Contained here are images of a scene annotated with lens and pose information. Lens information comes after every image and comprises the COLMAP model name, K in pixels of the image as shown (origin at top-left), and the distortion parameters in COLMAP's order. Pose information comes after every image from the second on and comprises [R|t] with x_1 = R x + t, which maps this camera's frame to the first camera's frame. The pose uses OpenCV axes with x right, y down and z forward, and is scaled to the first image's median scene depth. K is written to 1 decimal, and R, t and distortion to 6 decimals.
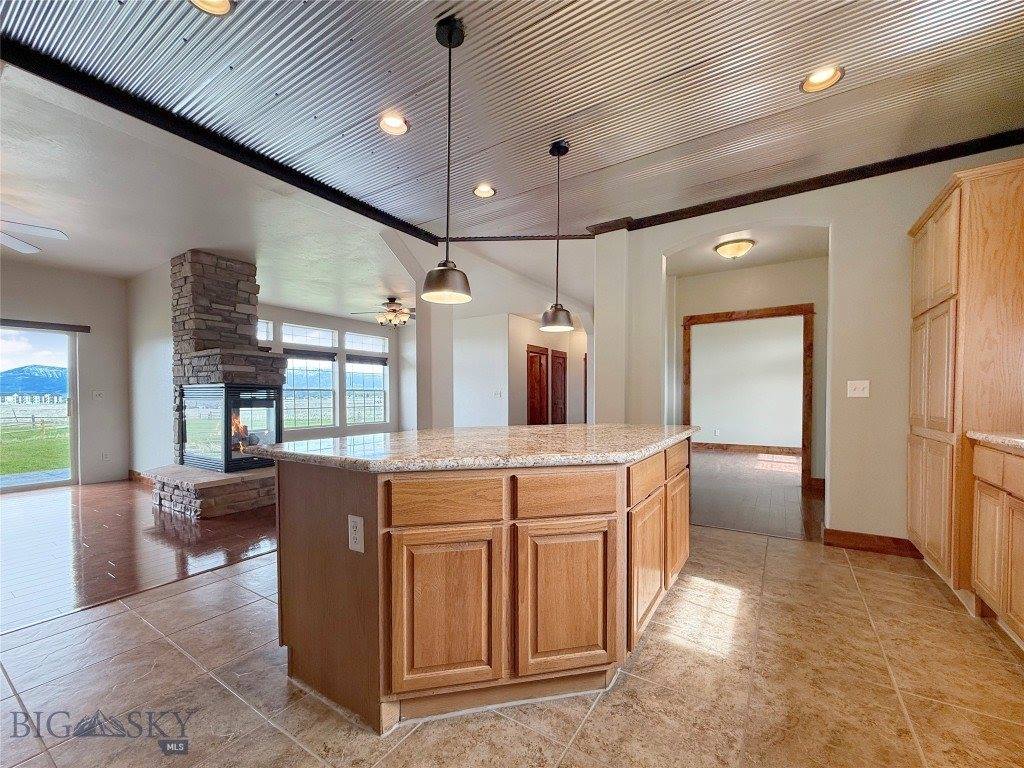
lens RADIAL K [[423.1, 0, 497.7], [0, 423.1, 405.3], [0, 0, 1]] dist [-0.001151, -0.000080]
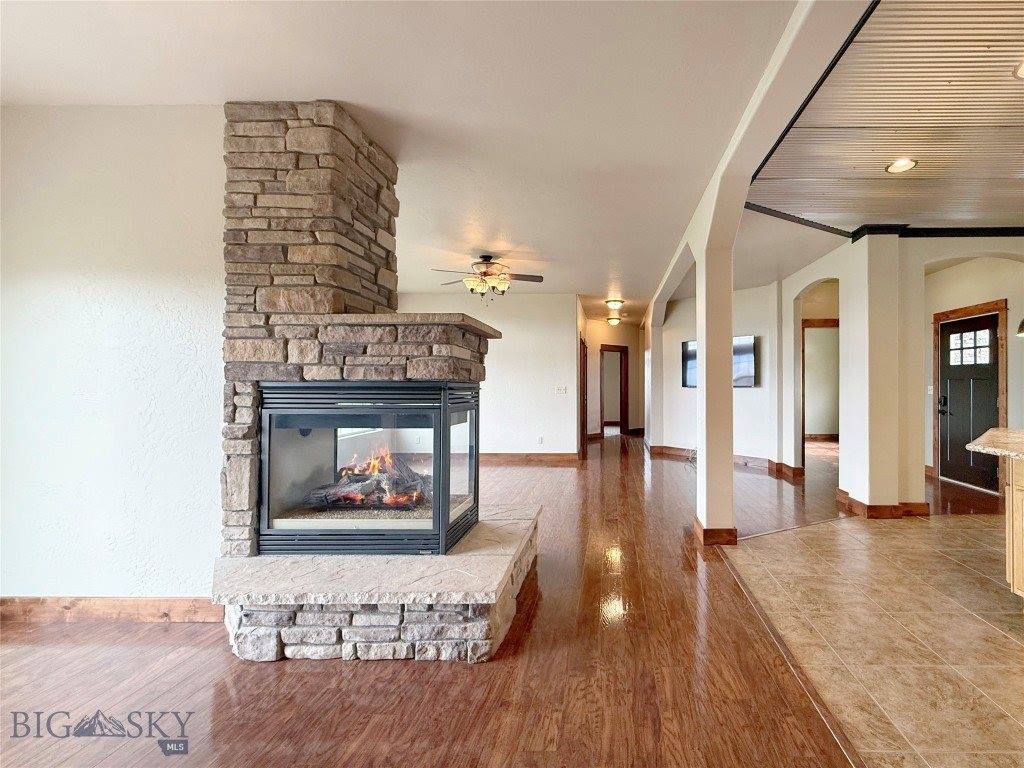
lens RADIAL K [[440.9, 0, 605.6], [0, 440.9, 386.3], [0, 0, 1]] dist [-0.037639, 0.000116]
pose [[0.838410, -0.002381, 0.545035, -0.675729], [0.015559, 0.999687, -0.019567, -0.027334], [-0.544818, 0.024885, 0.838185, 0.395898]]
